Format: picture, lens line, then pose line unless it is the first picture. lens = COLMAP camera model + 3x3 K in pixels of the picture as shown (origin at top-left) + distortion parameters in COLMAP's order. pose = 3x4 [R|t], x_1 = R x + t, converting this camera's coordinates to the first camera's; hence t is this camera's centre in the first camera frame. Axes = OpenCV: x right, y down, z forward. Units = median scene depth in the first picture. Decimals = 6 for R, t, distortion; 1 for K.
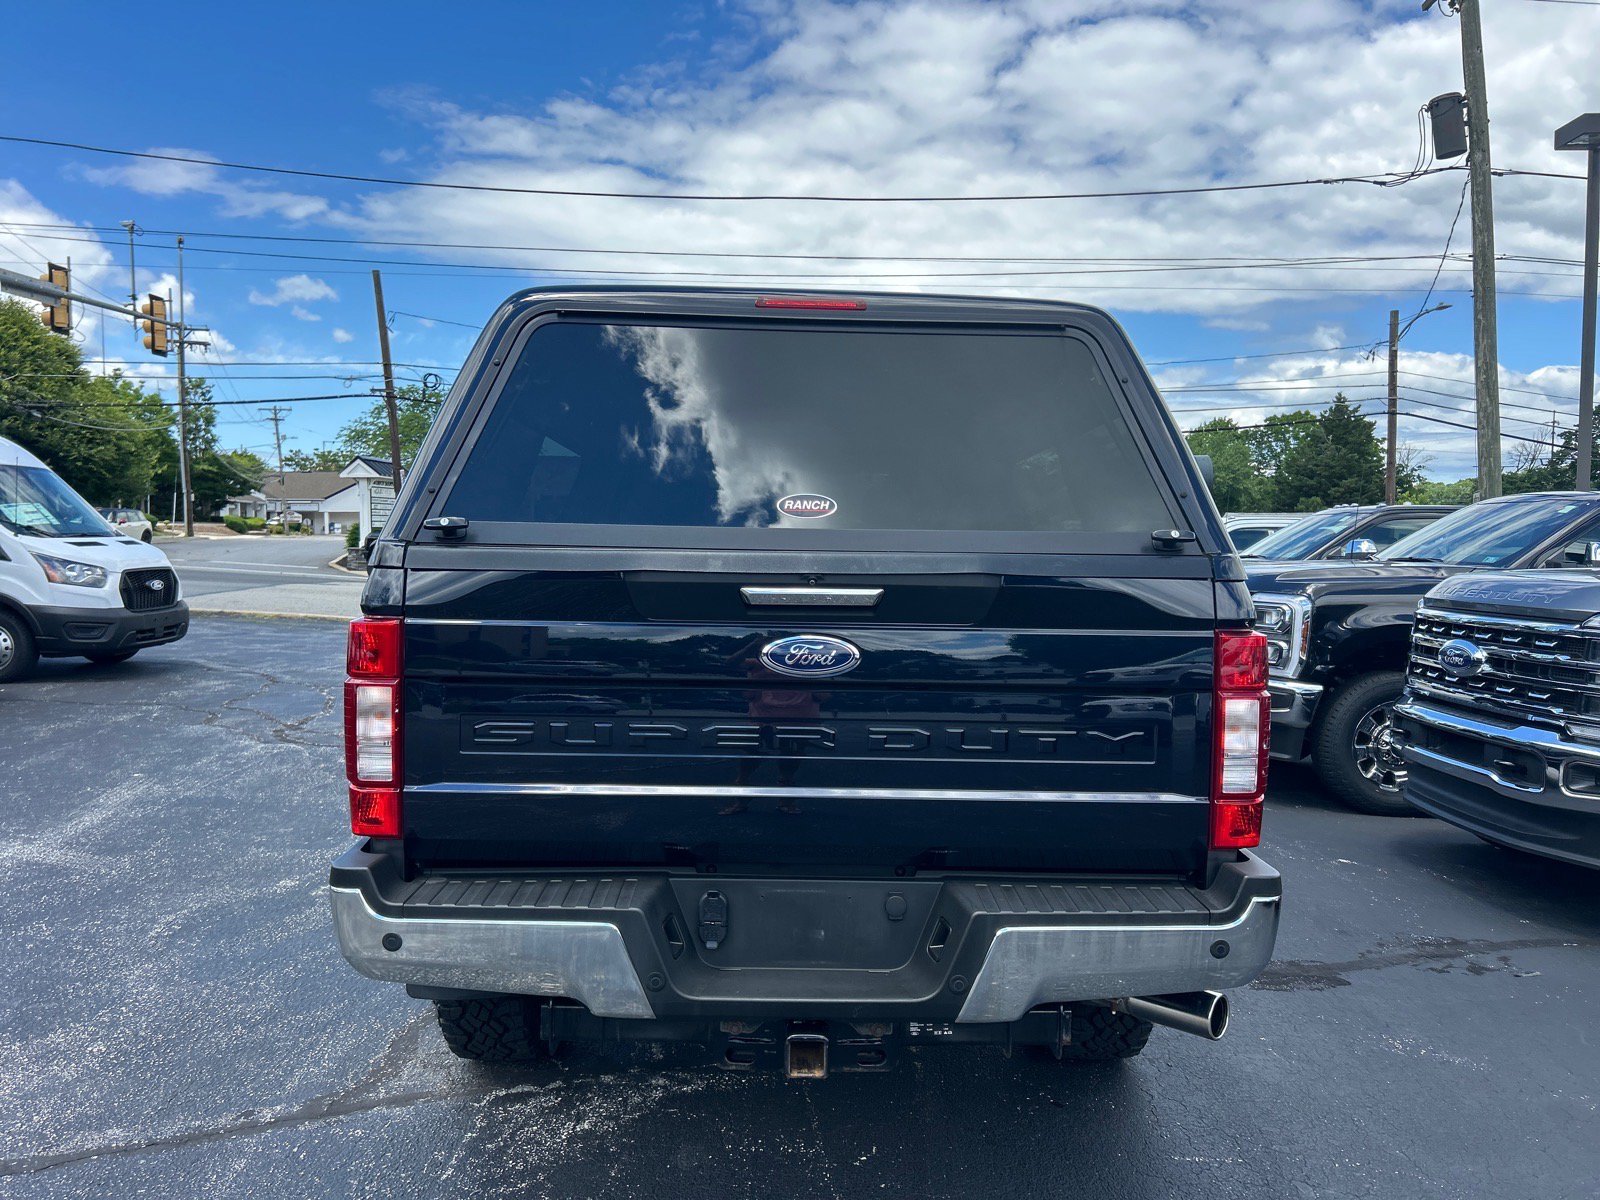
lens RADIAL K [[1203.7, 0, 794.2], [0, 1203.7, 603.7], [0, 0, 1]] dist [0.025182, -0.037672]
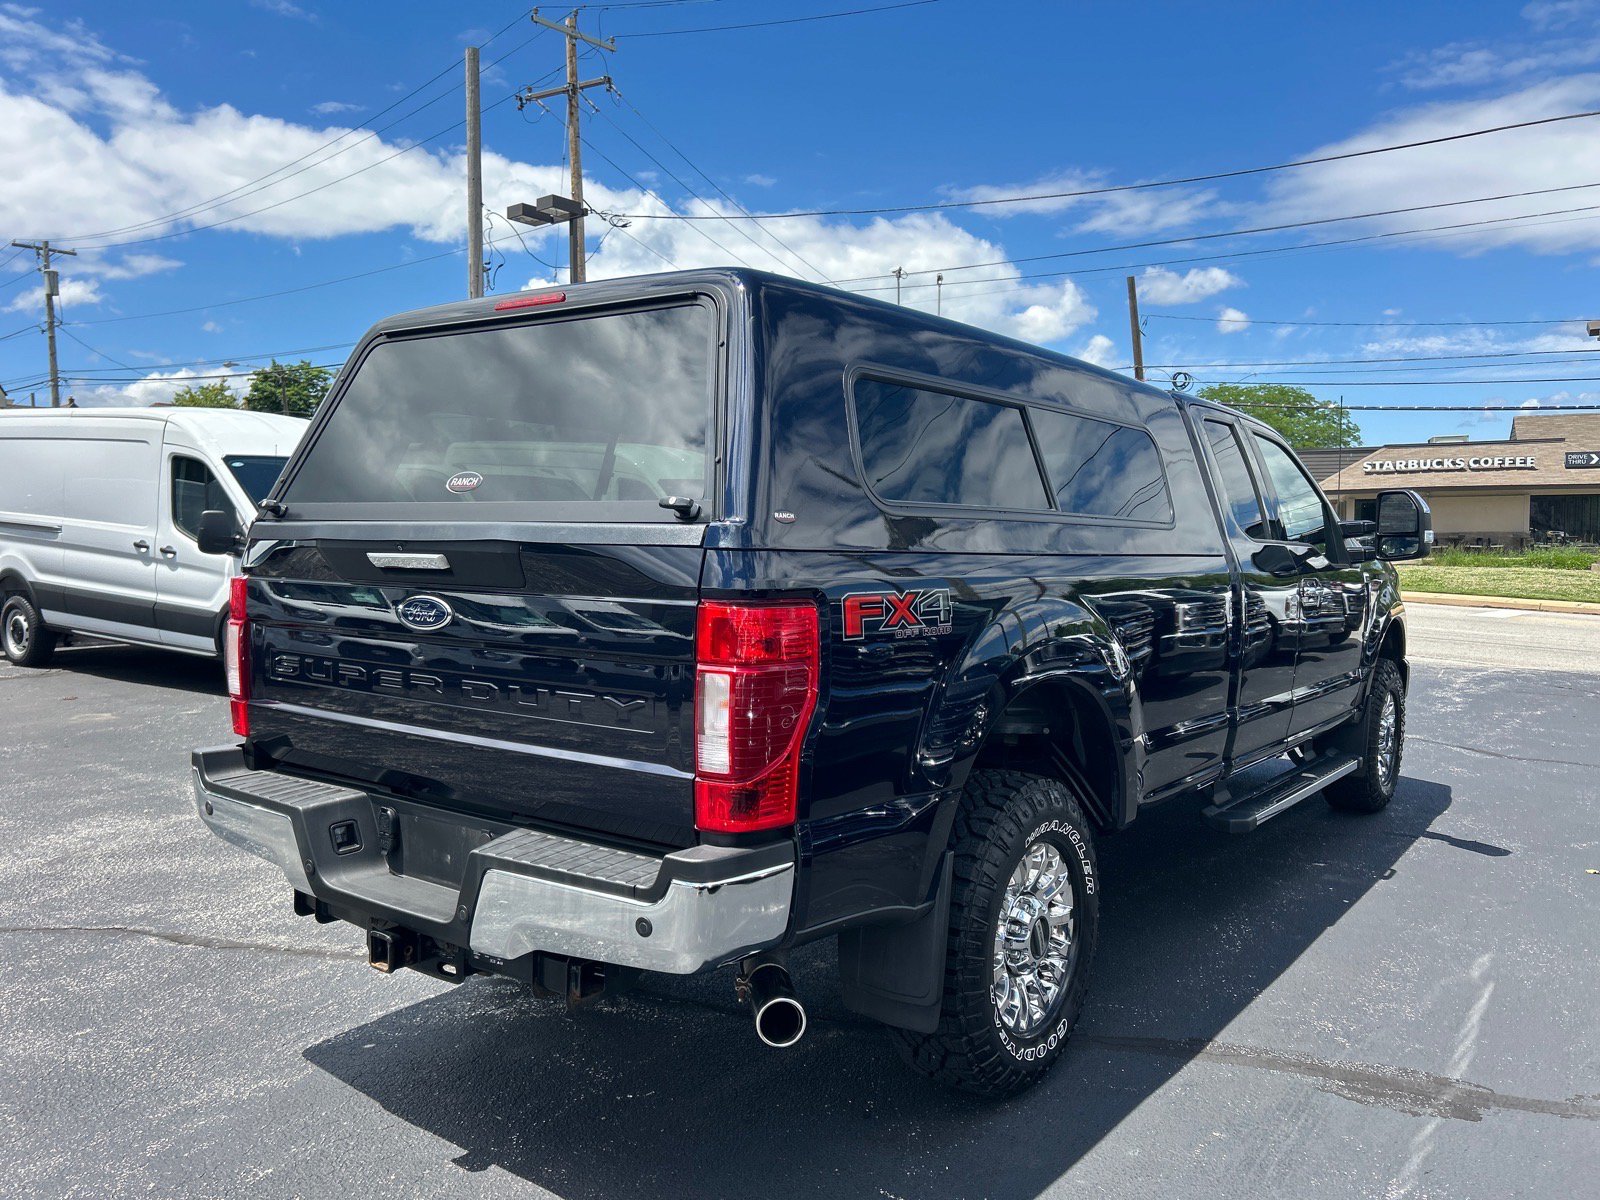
lens RADIAL K [[1203.7, 0, 794.2], [0, 1203.7, 594.3], [0, 0, 1]] dist [0.025182, -0.037672]
pose [[0.786747, 0.019487, -0.616968, 0.173877], [-0.024921, 0.999689, -0.000203, 0.003042], [0.616773, 0.015535, 0.786988, 0.052213]]
